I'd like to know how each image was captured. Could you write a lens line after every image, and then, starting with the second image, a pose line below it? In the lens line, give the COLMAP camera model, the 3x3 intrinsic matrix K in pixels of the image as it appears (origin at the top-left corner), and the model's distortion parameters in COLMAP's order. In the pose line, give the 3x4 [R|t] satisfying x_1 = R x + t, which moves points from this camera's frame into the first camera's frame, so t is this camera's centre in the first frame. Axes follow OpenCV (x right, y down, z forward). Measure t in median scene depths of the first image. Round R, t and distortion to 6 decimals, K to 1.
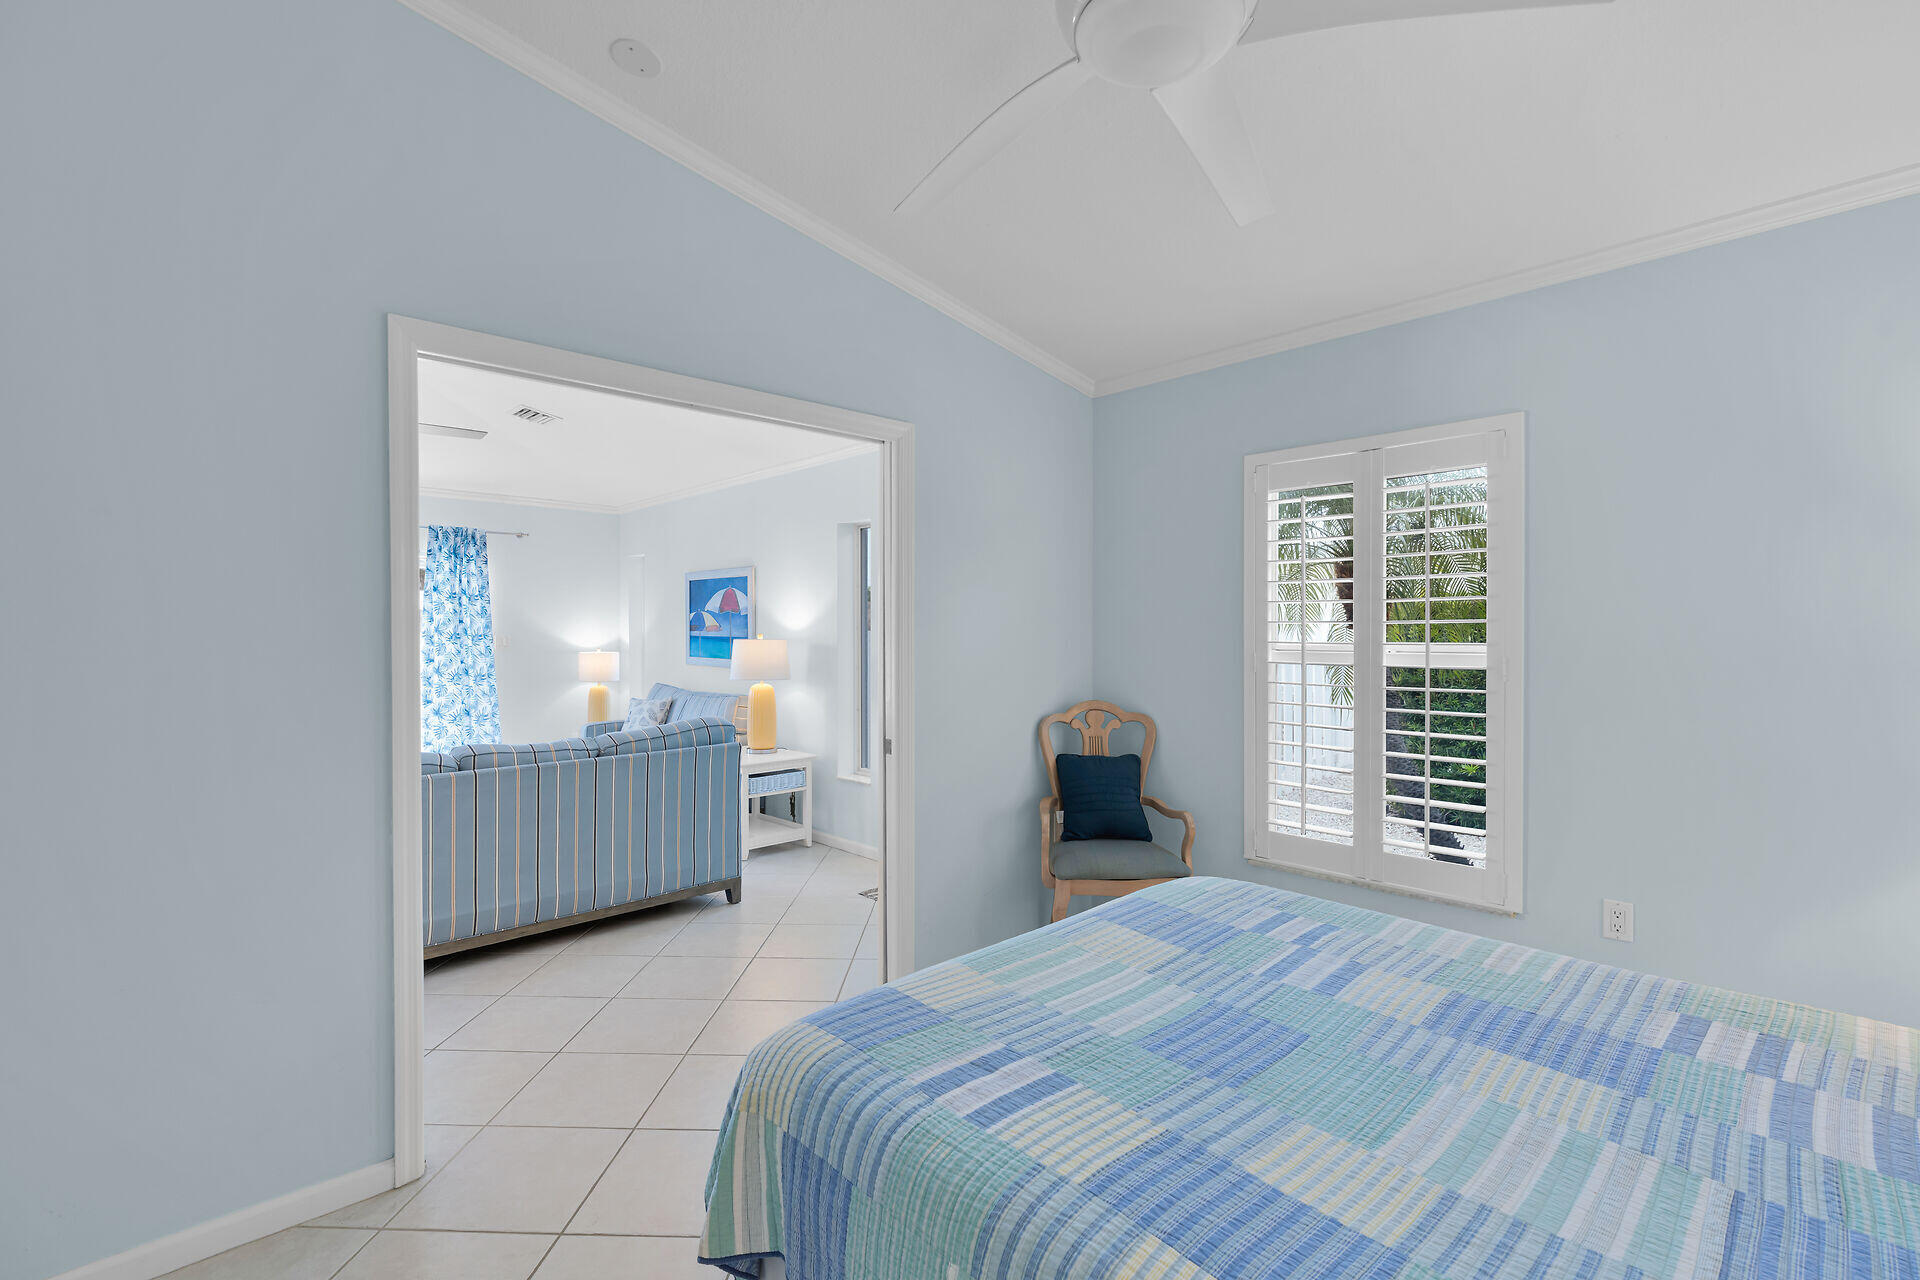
lens RADIAL K [[875.9, 0, 967.2], [0, 875.9, 629.9], [0, 0, 1]] dist [-0.005452, 0.002779]
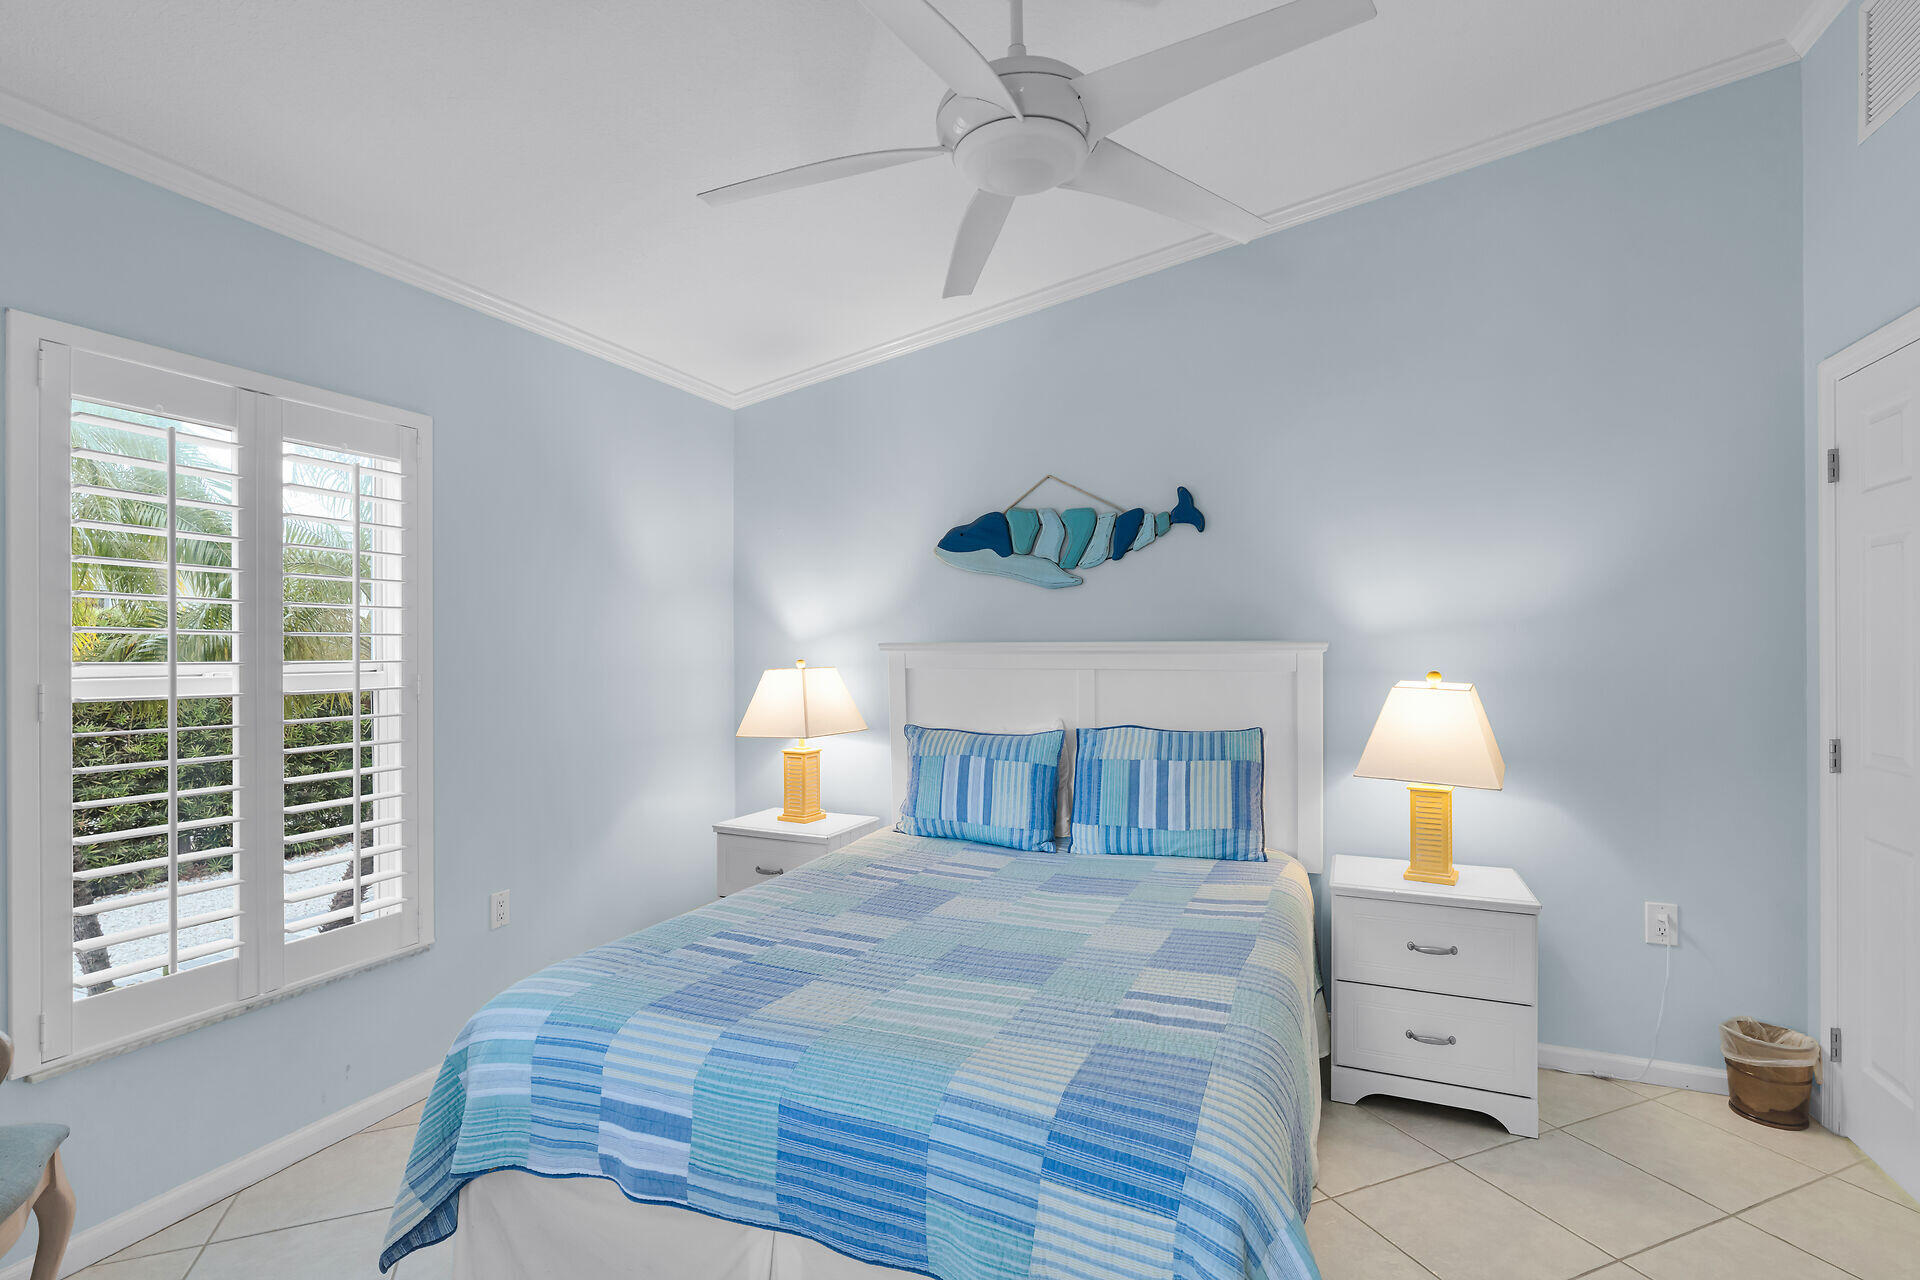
lens RADIAL K [[875.9, 0, 966.5], [0, 875.9, 653.6], [0, 0, 1]] dist [-0.005452, 0.002779]
pose [[-0.393017, -0.001556, 0.919530, -0.658863], [-0.000286, 0.999999, 0.001570, 0.009538], [-0.919531, 0.000354, -0.393017, 1.172367]]
